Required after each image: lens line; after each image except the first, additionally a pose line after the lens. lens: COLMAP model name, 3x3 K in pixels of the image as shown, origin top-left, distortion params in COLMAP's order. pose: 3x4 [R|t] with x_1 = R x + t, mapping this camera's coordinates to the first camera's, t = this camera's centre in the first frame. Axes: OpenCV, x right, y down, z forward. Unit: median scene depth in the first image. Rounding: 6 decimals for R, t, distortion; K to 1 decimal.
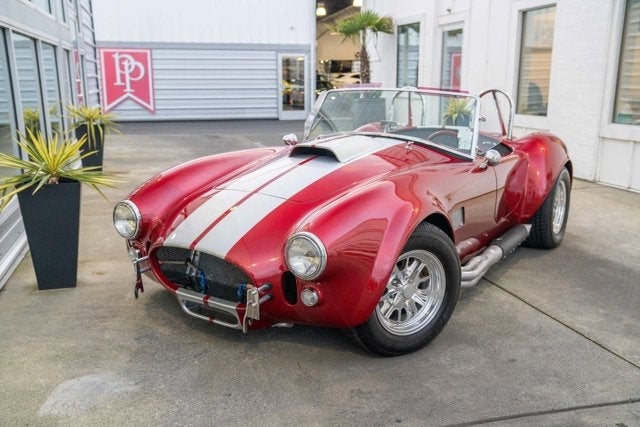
lens RADIAL K [[631.8, 0, 309.2], [0, 631.8, 215.8], [0, 0, 1]] dist [0.065920, 0.006219]
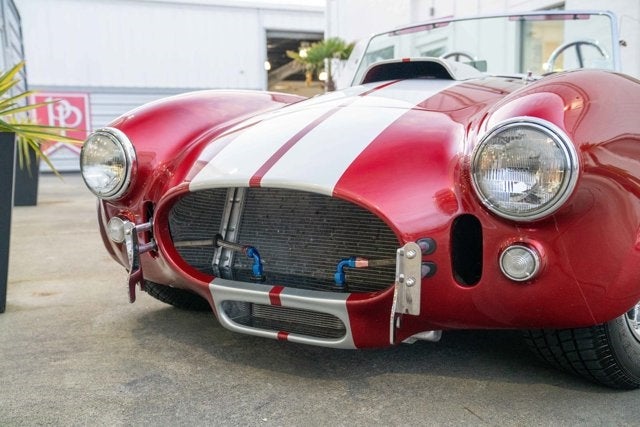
lens RADIAL K [[646.8, 0, 320.0], [0, 646.8, 213.5], [0, 0, 1]] dist [-0.005657, 0.170845]
pose [[0.993934, -0.026819, 0.106656, -0.155148], [0.037298, 0.994536, -0.097505, 0.103026], [-0.103458, 0.100892, 0.989504, 0.408235]]
